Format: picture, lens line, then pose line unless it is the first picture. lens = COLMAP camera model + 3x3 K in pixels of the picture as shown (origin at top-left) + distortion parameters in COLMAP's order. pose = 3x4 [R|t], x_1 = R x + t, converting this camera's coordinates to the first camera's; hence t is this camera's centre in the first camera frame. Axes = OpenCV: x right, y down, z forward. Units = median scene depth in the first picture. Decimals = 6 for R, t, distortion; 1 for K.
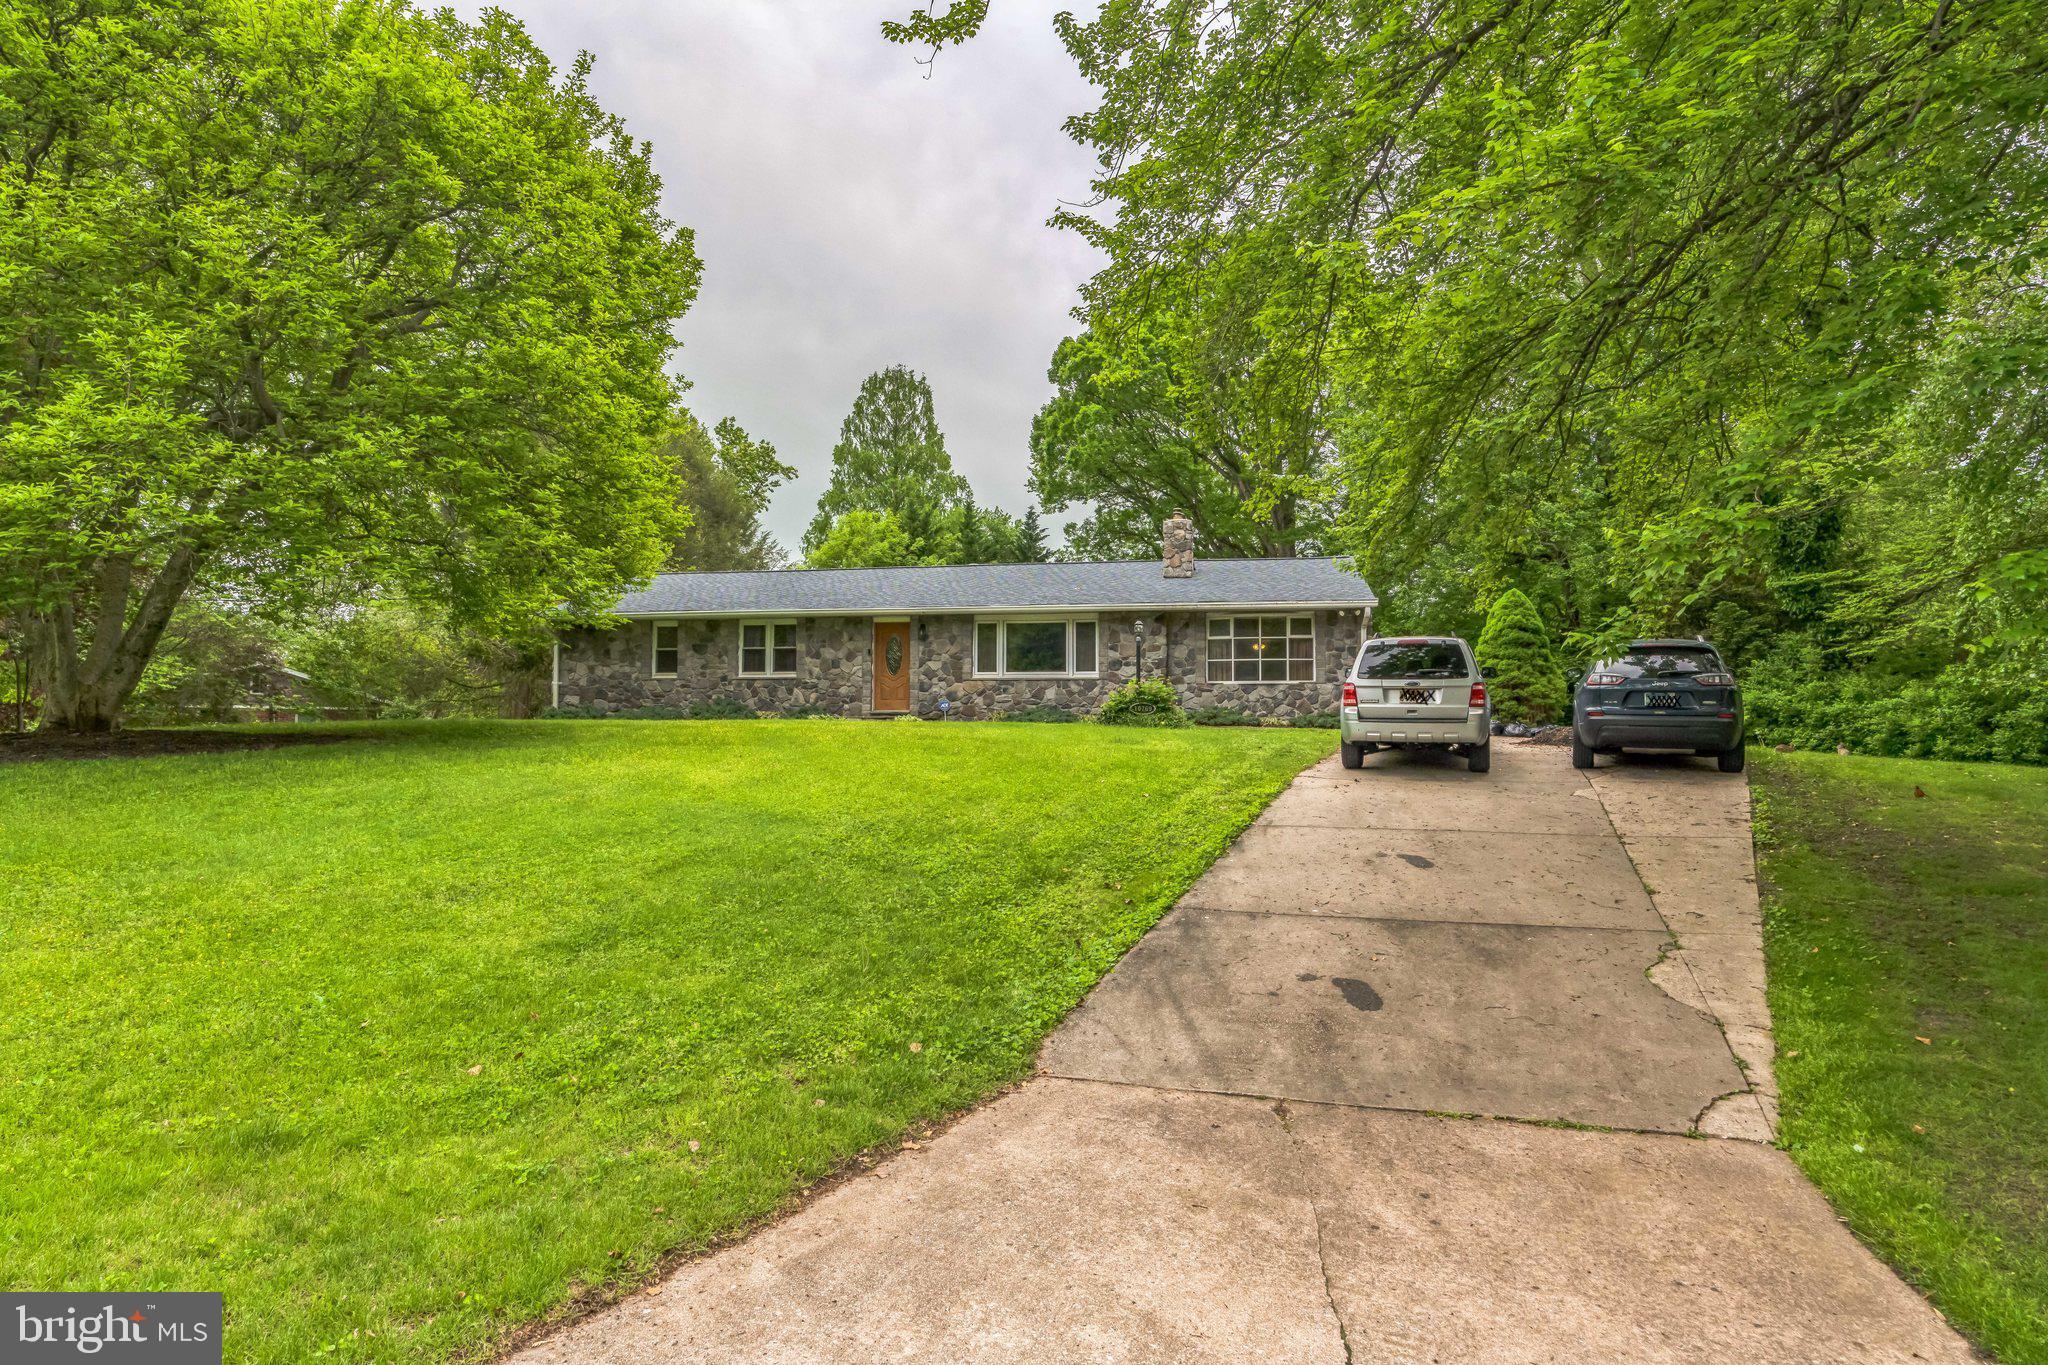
lens RADIAL K [[1142.2, 0, 1024.0], [0, 1142.2, 682.5], [0, 0, 1]] dist [0.002868, 0.000606]
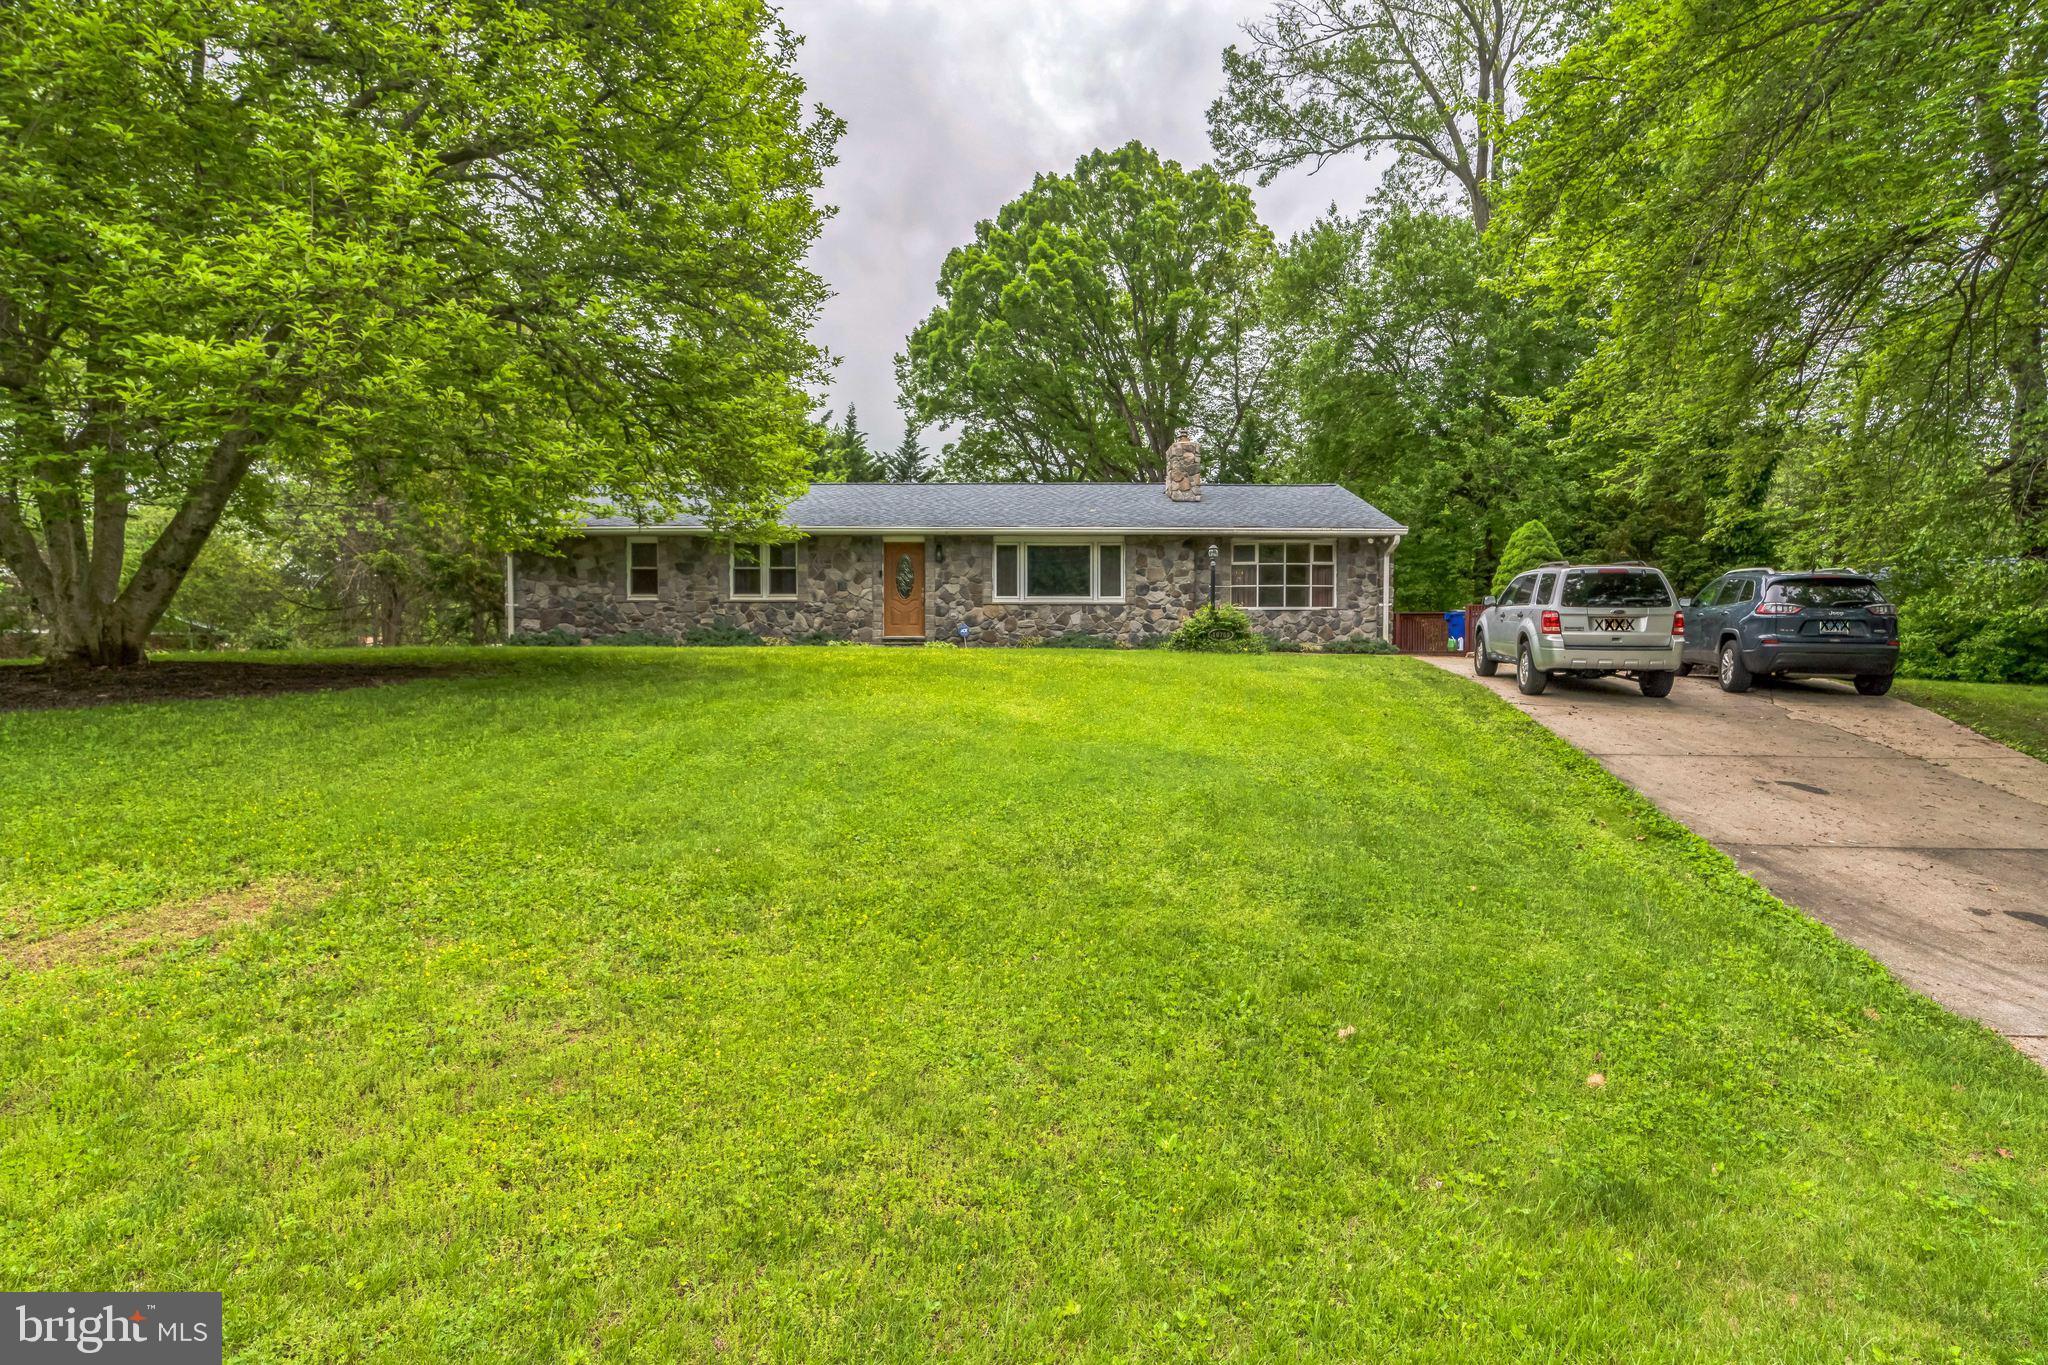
lens RADIAL K [[1130.1, 0, 1024.0], [0, 1130.1, 682.5], [0, 0, 1]] dist [-0.001865, 0.000420]
pose [[0.979190, -0.008174, 0.202783, -0.202278], [-0.005521, 0.997746, 0.066874, -0.000240], [-0.202873, -0.066602, 0.976938, 0.062312]]
